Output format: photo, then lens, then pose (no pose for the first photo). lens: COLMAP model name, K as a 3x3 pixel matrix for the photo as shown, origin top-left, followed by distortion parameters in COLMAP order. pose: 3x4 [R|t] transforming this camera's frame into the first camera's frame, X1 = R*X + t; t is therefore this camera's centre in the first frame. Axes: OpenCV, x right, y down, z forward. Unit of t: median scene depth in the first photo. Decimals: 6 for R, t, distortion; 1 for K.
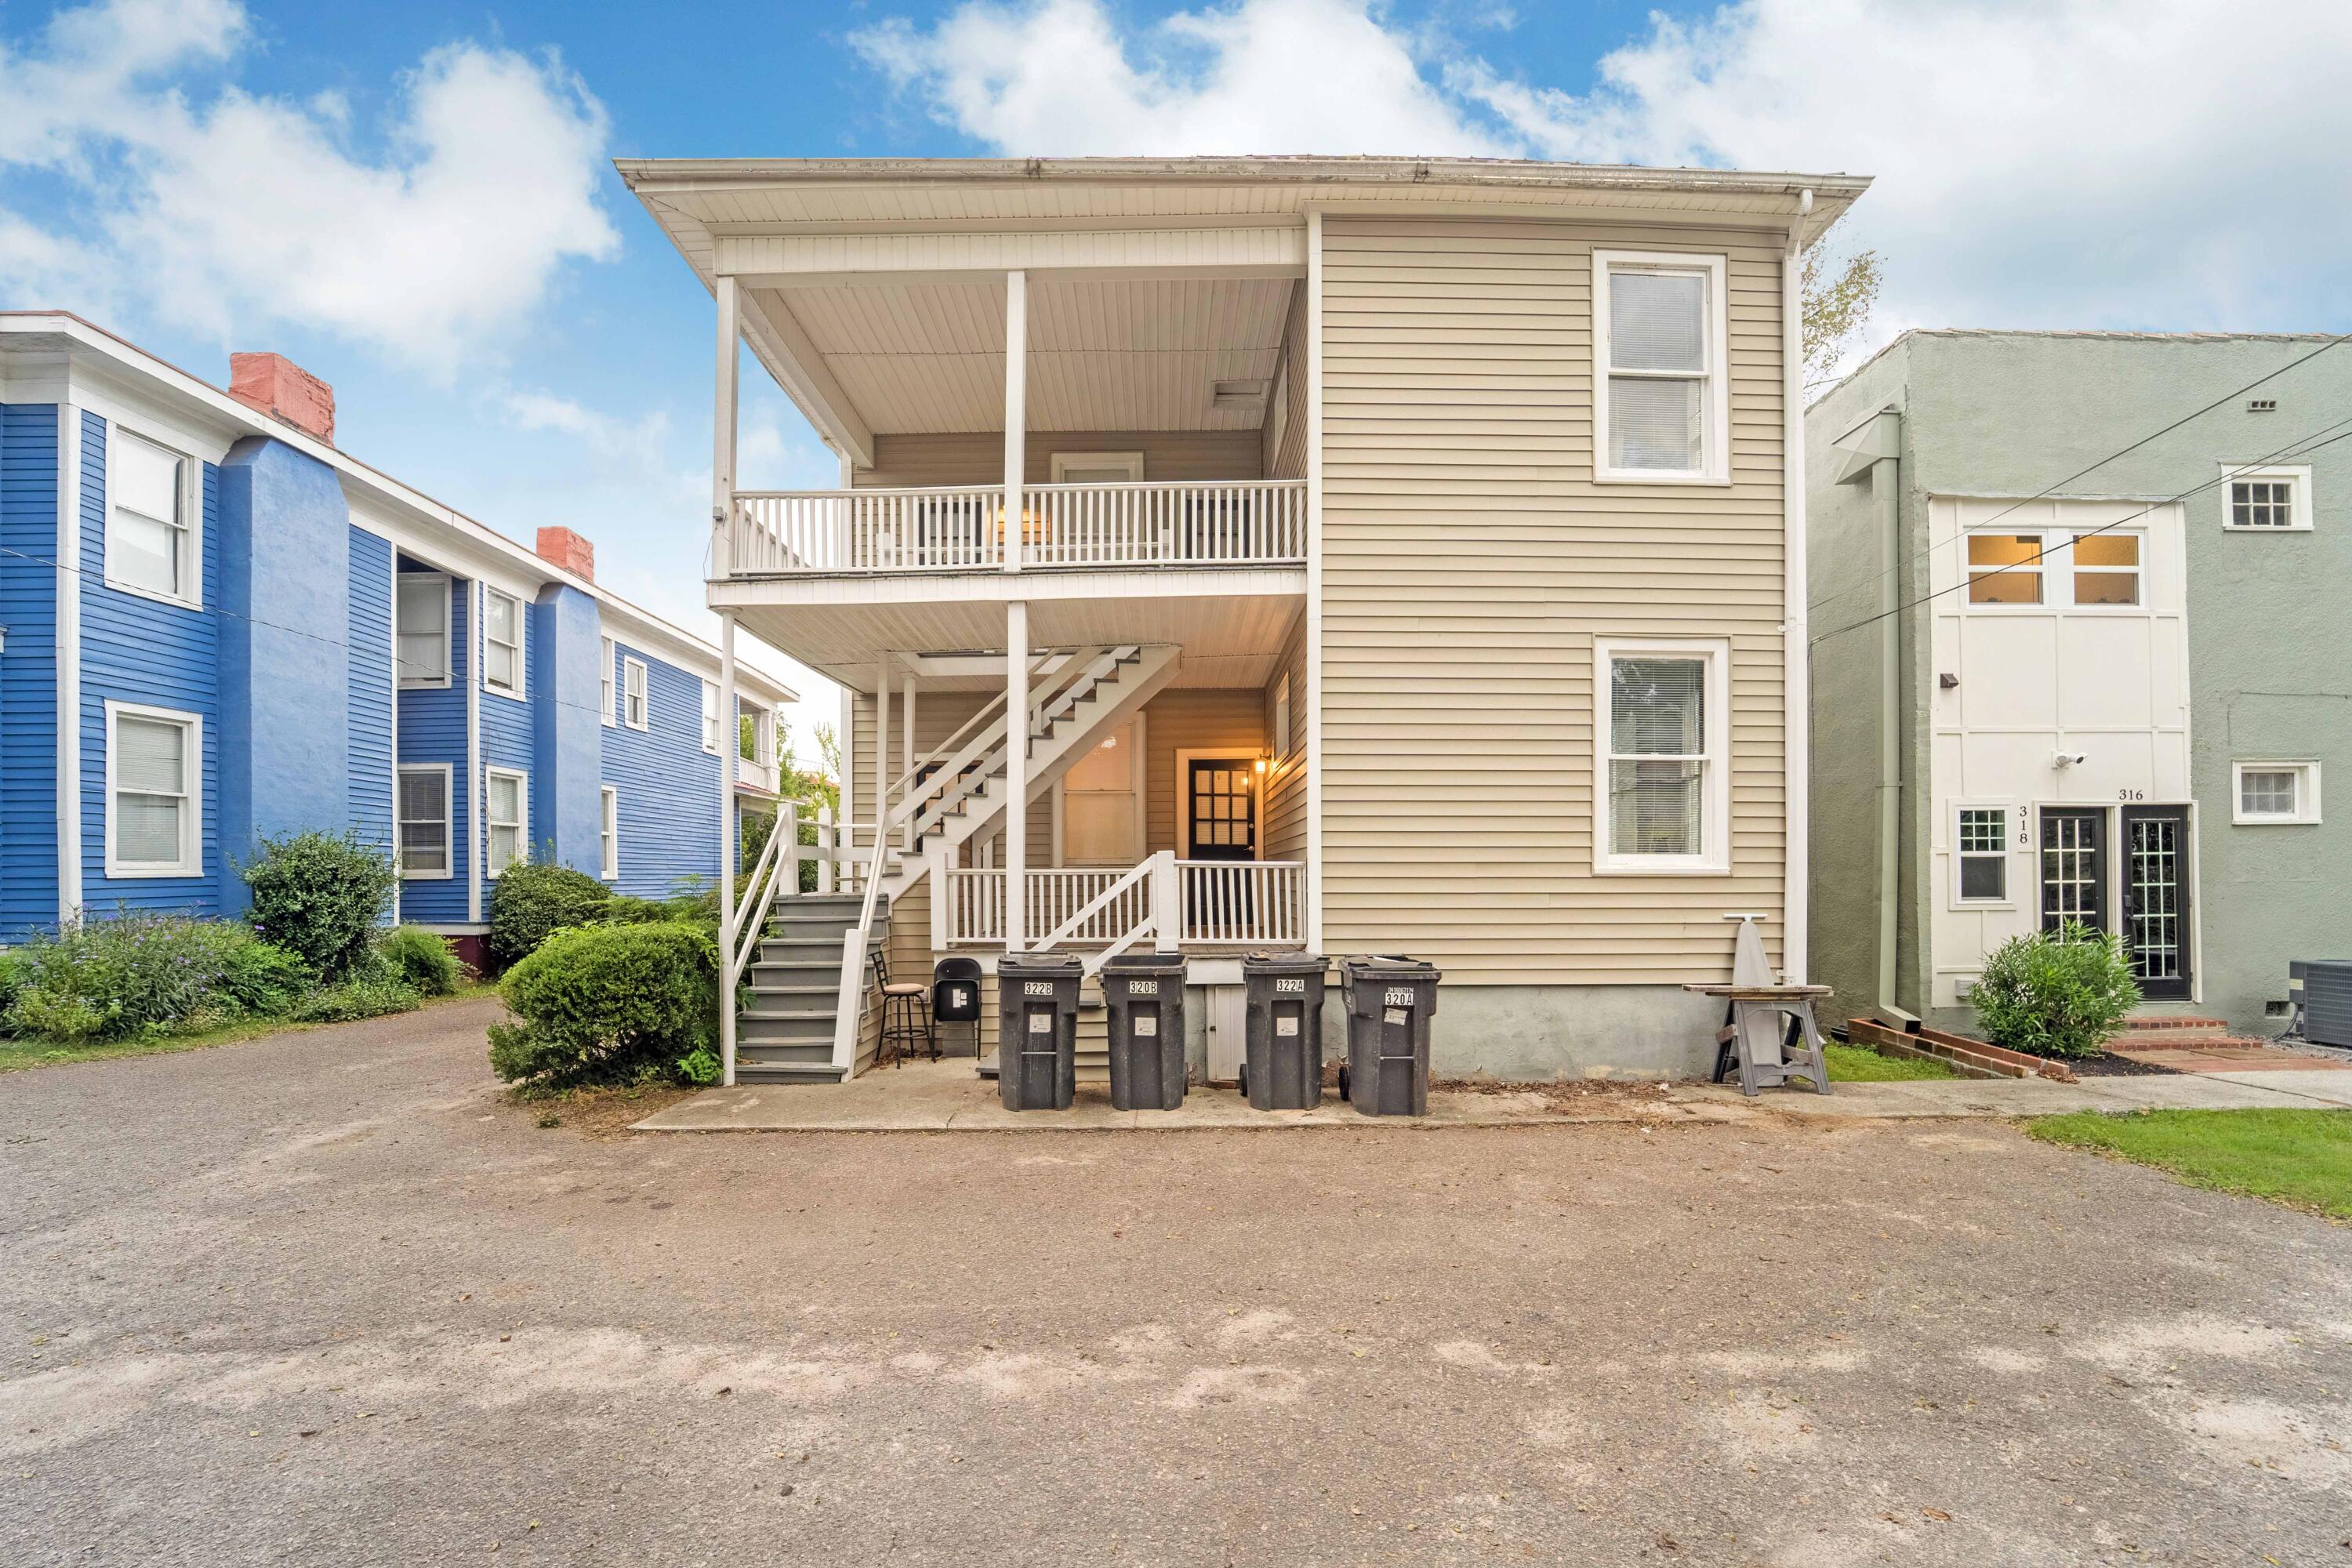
lens RADIAL K [[982.3, 0, 1177.8], [0, 982.3, 840.4], [0, 0, 1]] dist [-0.024046, -0.000158]
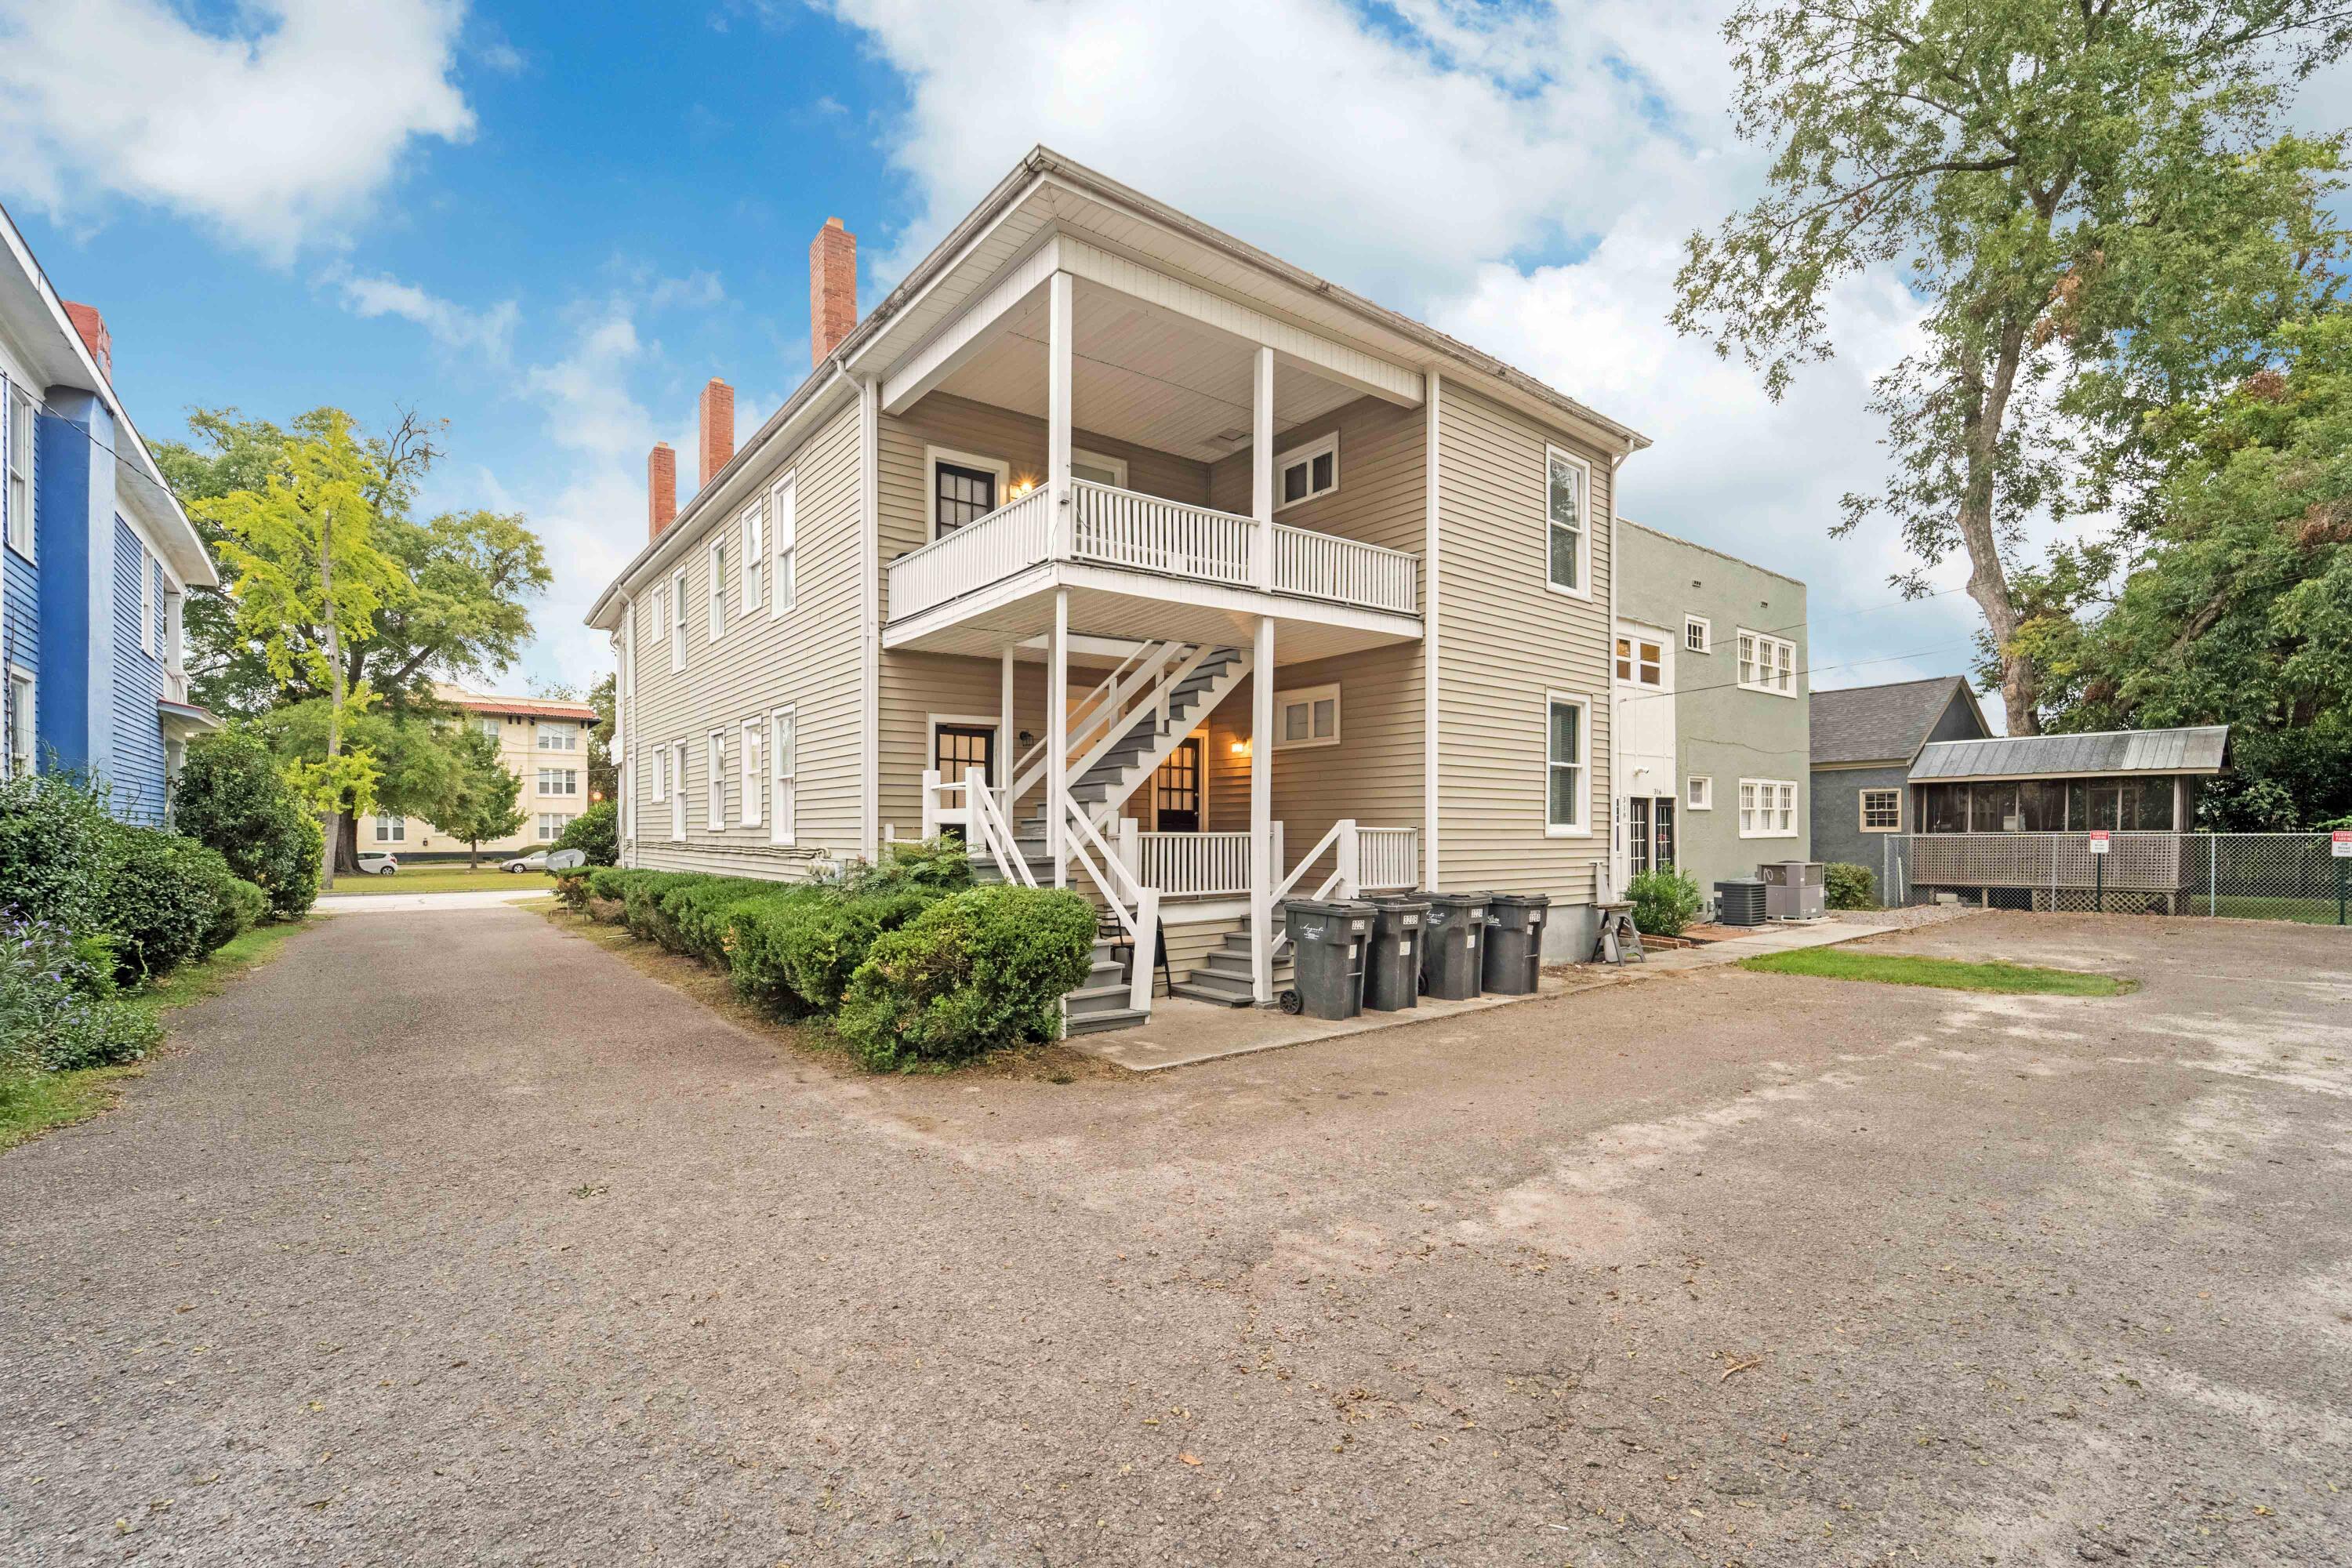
lens RADIAL K [[1020.0, 0, 1176.0], [0, 1020.0, 784.0], [0, 0, 1]] dist [-0.023268, 0.000297]
pose [[0.795672, 0.030311, 0.604969, -1.071448], [-0.023739, 0.999540, -0.018857, -0.006338], [-0.605263, 0.000643, 0.796026, 0.050091]]
